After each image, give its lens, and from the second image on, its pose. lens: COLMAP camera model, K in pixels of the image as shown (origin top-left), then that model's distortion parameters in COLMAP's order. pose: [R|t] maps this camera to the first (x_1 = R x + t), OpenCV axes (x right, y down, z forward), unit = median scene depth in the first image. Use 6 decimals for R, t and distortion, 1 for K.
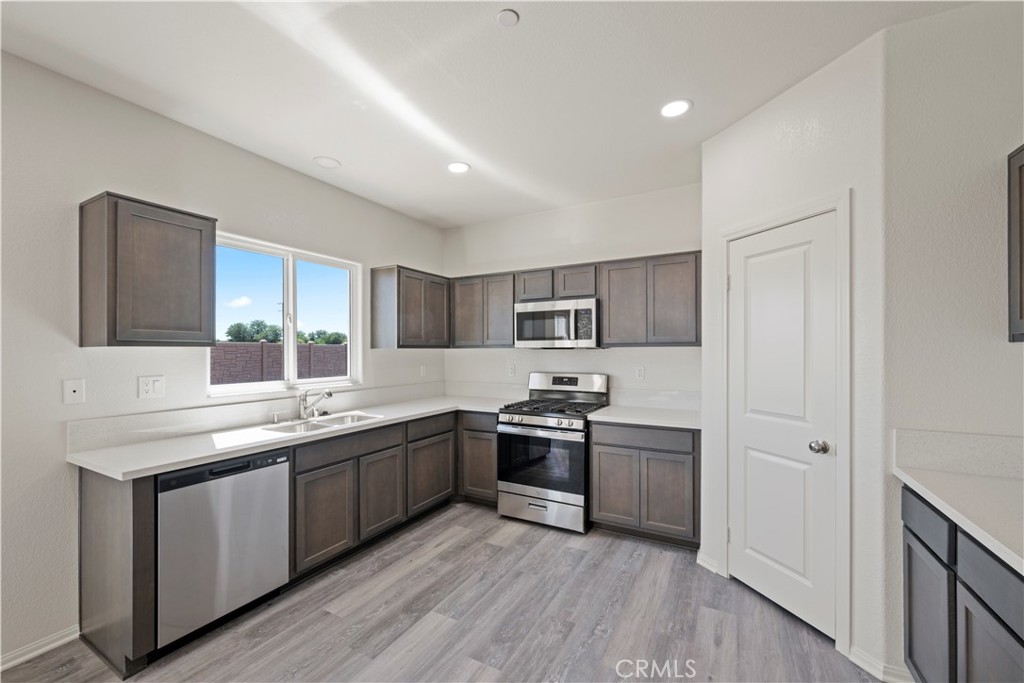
lens RADIAL K [[419.9, 0, 513.9], [0, 419.9, 342.9], [0, 0, 1]] dist [-0.001032, -0.000356]
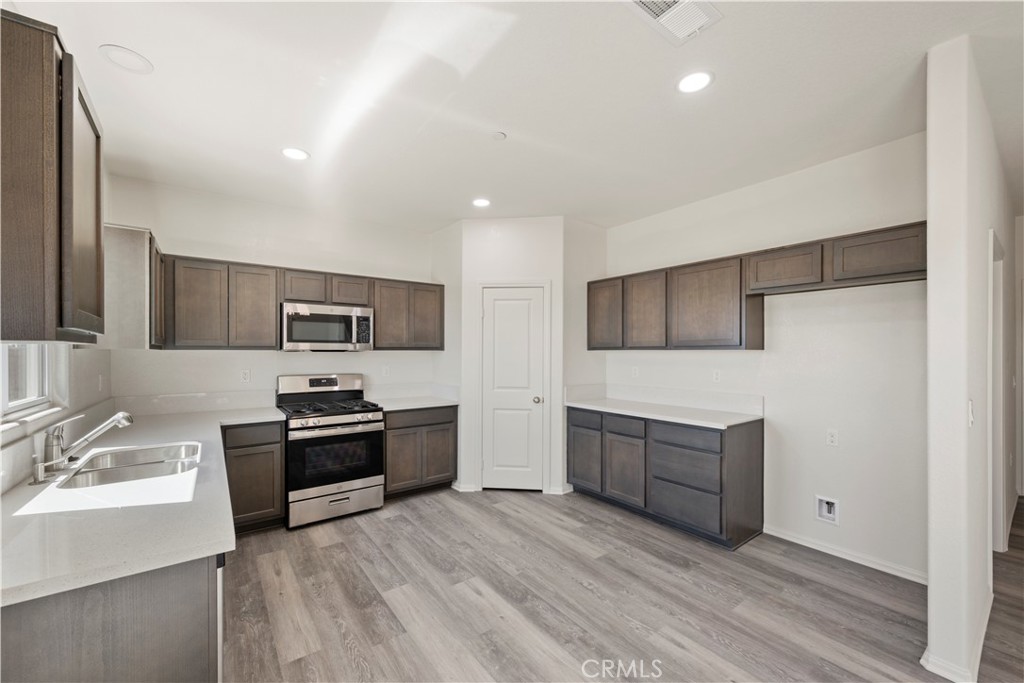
lens RADIAL K [[419.9, 0, 513.9], [0, 419.9, 342.9], [0, 0, 1]] dist [-0.001032, -0.000356]
pose [[0.382155, 0.026965, 0.923705, -0.839194], [-0.017118, 0.999609, -0.022099, 0.010398], [-0.923940, -0.007367, 0.382468, 0.215587]]
